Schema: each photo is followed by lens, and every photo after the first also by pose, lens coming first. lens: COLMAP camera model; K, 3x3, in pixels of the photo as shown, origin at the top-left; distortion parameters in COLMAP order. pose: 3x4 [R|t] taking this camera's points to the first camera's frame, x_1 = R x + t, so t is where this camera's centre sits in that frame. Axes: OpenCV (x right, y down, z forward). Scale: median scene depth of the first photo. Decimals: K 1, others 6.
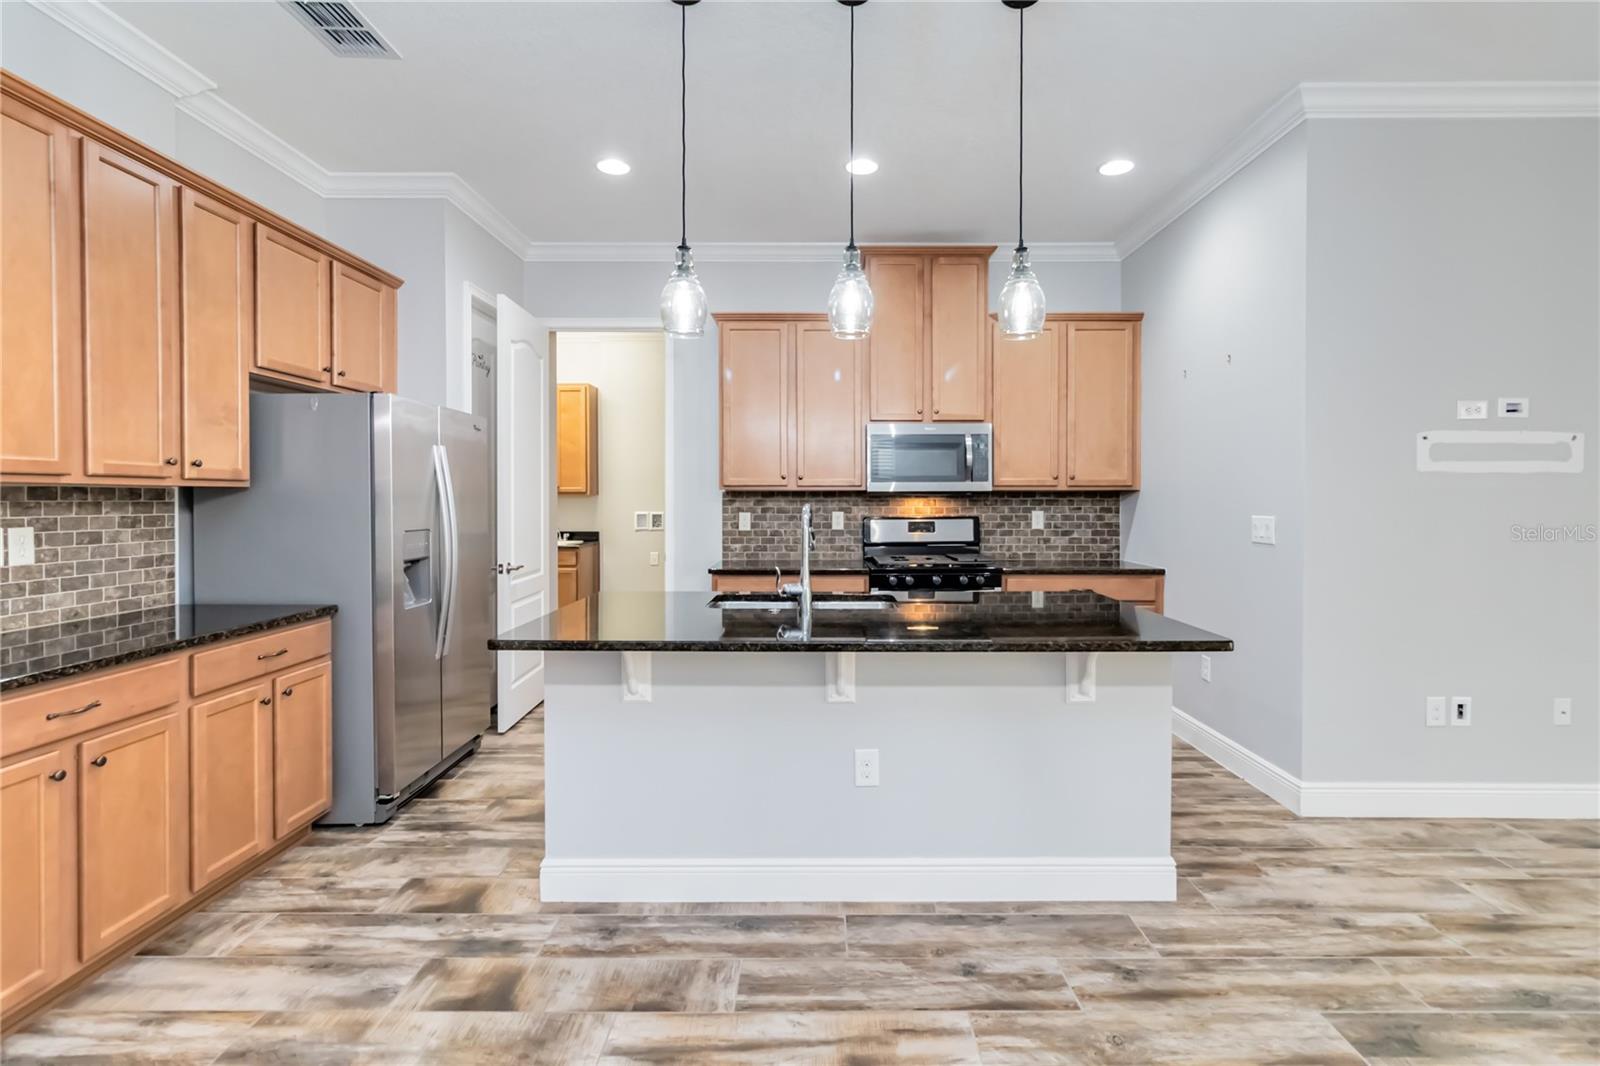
lens RADIAL K [[748.7, 0, 806.6], [0, 748.7, 490.5], [0, 0, 1]] dist [0.000044, 0.000492]
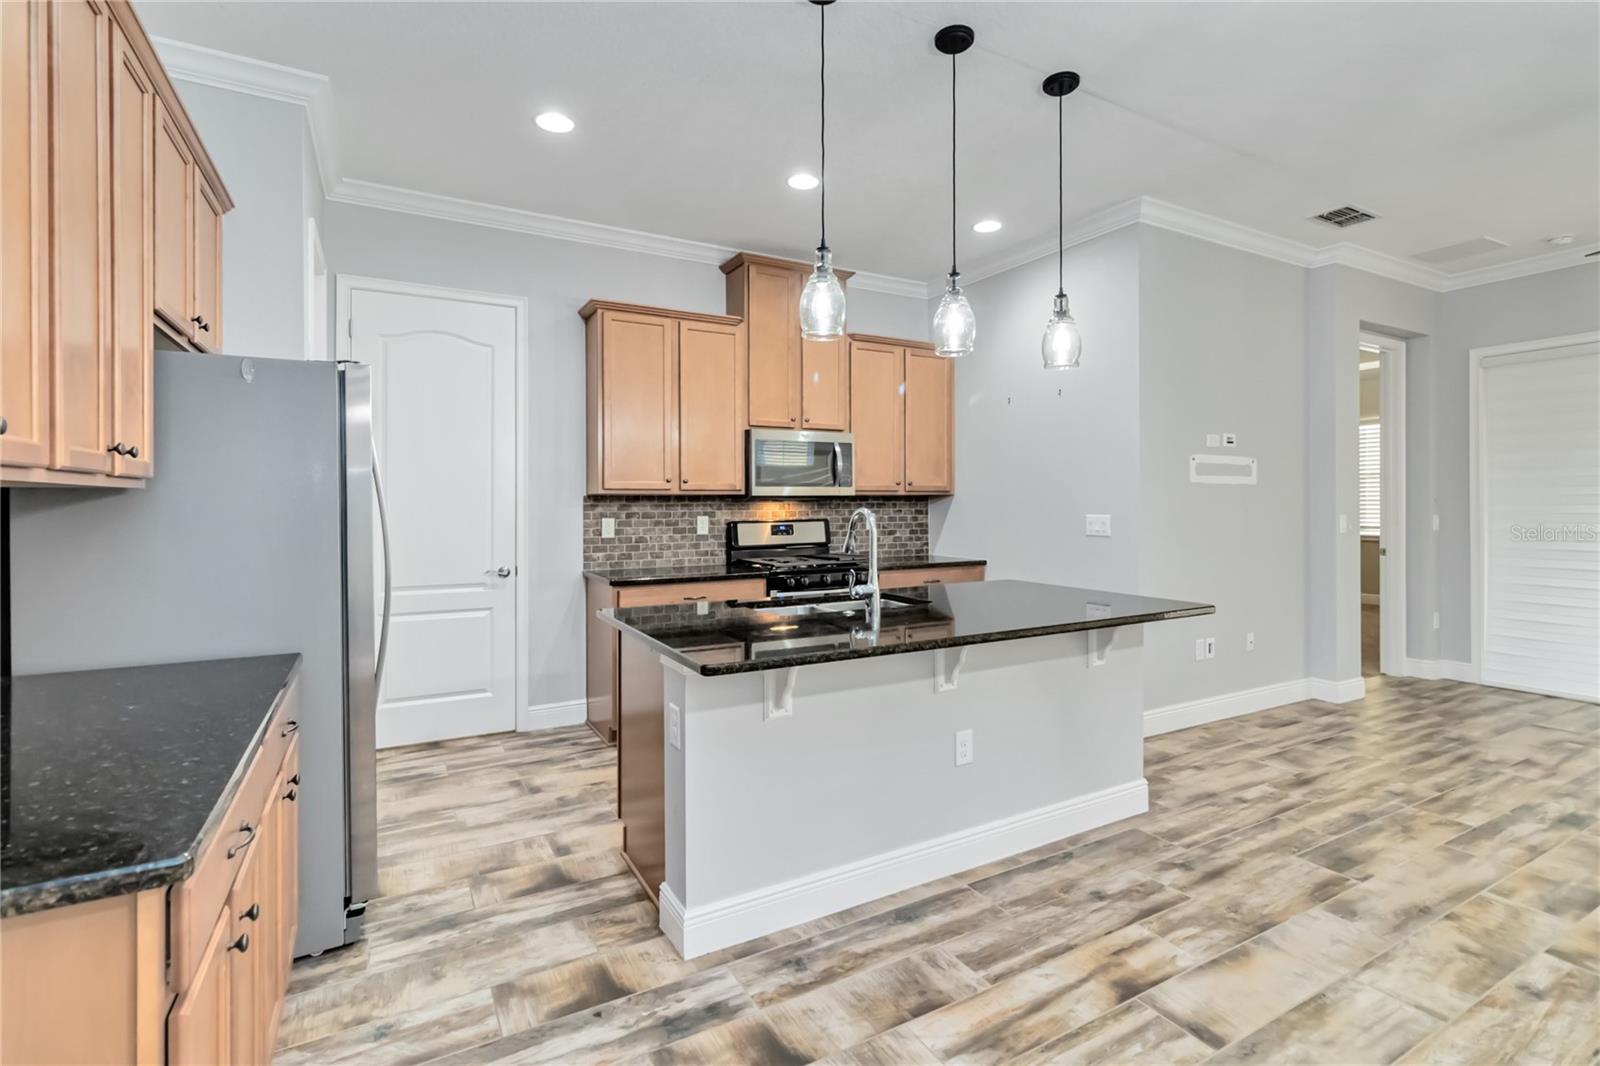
lens RADIAL K [[748.7, 0, 806.6], [0, 748.7, 490.5], [0, 0, 1]] dist [0.000044, 0.000492]
pose [[0.869326, 0.005201, 0.494211, -0.372824], [-0.002053, 0.999974, -0.006913, 0.001282], [-0.494234, 0.004995, 0.869314, 0.089715]]
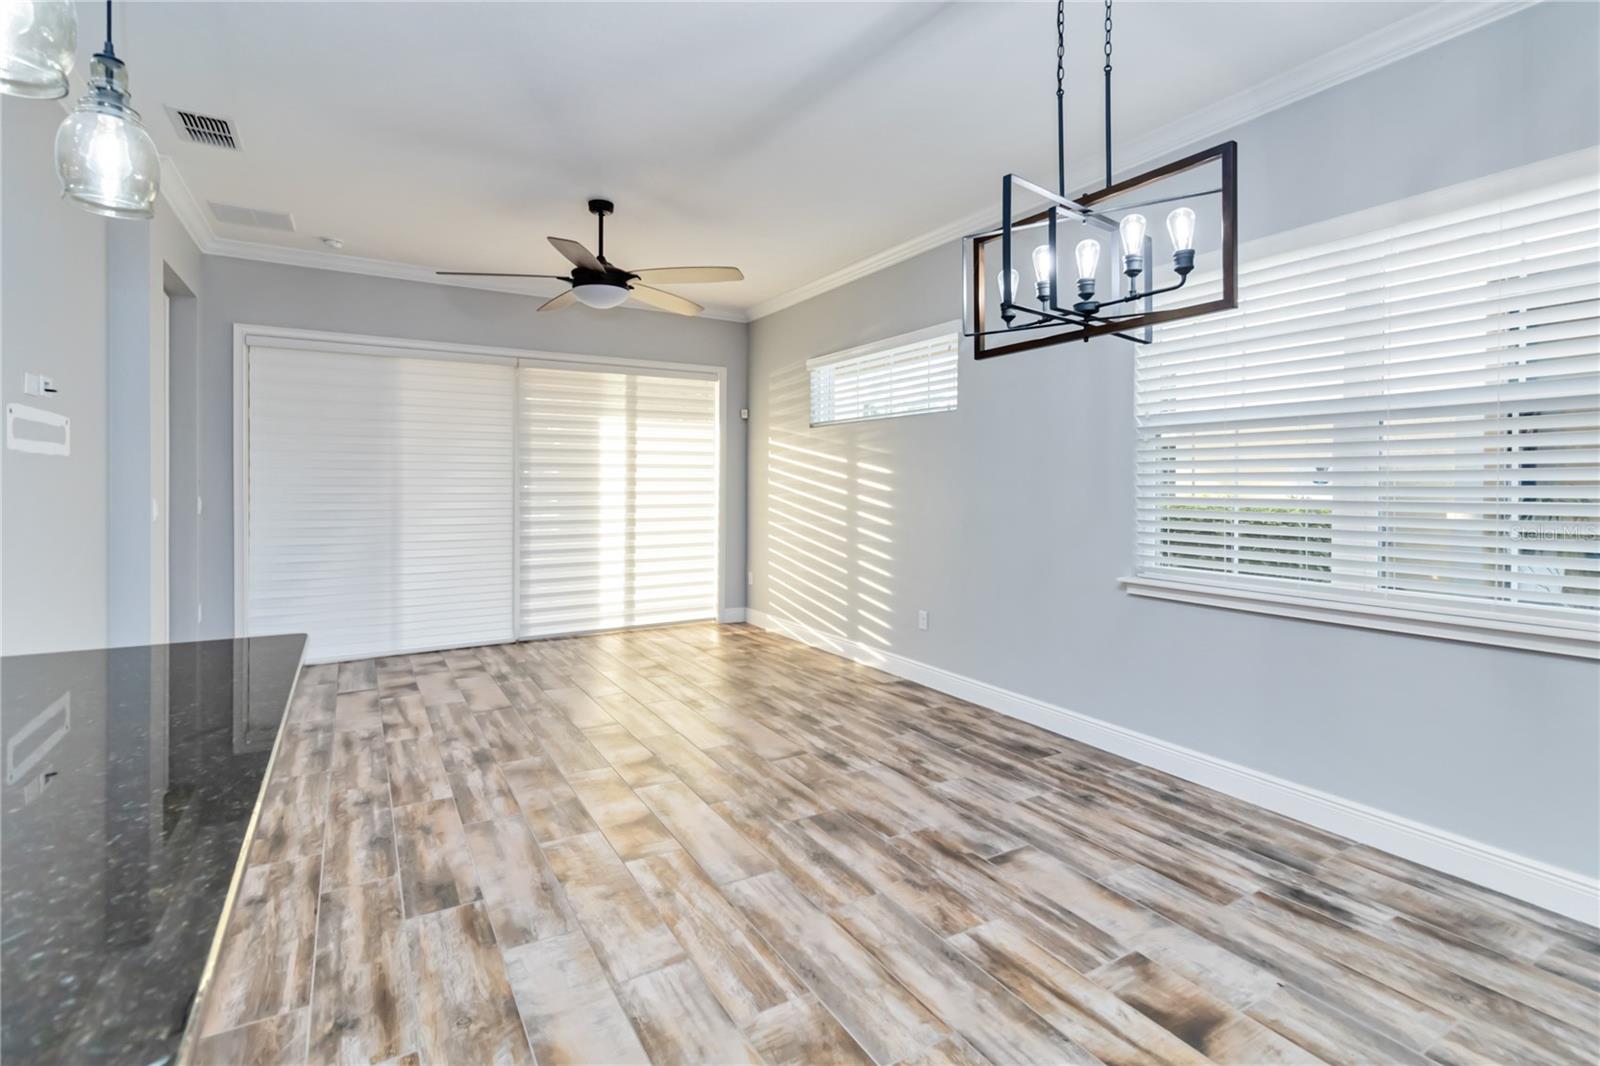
lens RADIAL K [[748.7, 0, 806.6], [0, 748.7, 490.5], [0, 0, 1]] dist [0.000044, 0.000492]
pose [[-0.516613, -0.010432, 0.856155, -0.281267], [-0.016527, 0.999861, 0.002211, 0.003552], [-0.856059, -0.013008, -0.516714, 0.472388]]
